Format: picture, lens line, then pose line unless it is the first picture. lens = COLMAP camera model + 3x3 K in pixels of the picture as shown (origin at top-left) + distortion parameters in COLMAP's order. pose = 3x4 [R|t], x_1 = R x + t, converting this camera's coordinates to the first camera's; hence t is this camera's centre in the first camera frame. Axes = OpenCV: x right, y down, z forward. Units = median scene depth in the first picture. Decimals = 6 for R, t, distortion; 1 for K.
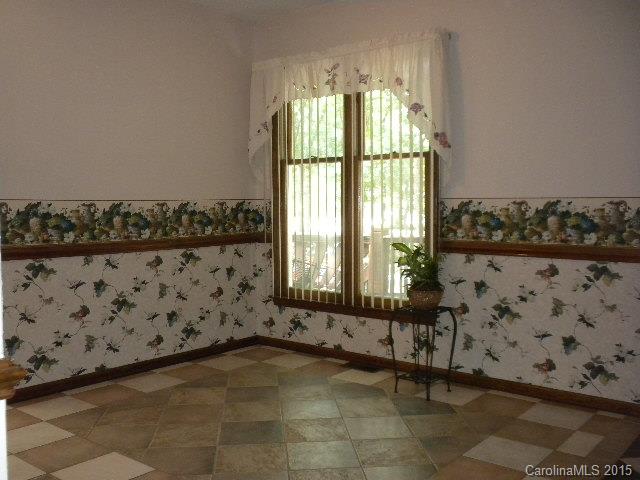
lens RADIAL K [[641.3, 0, 320.0], [0, 641.3, 240.0], [0, 0, 1]] dist [-0.014694, -0.005684]
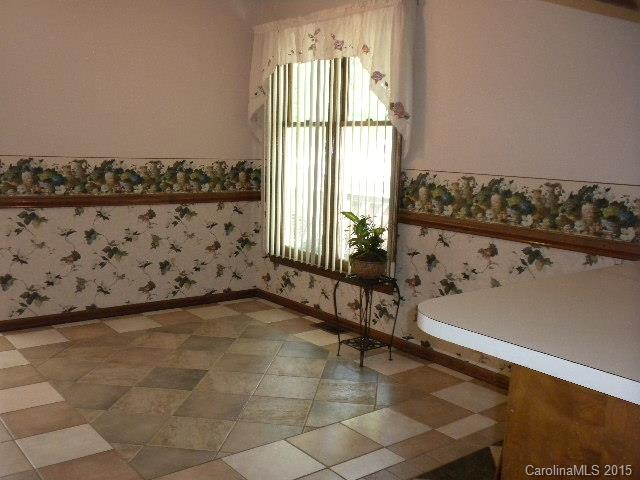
lens RADIAL K [[641.3, 0, 320.0], [0, 641.3, 240.0], [0, 0, 1]] dist [-0.014694, -0.005684]
pose [[0.976243, 0.066698, -0.206159, 0.273235], [-0.049691, 0.995003, 0.086605, -0.034807], [0.210905, -0.074303, 0.974679, -0.003391]]
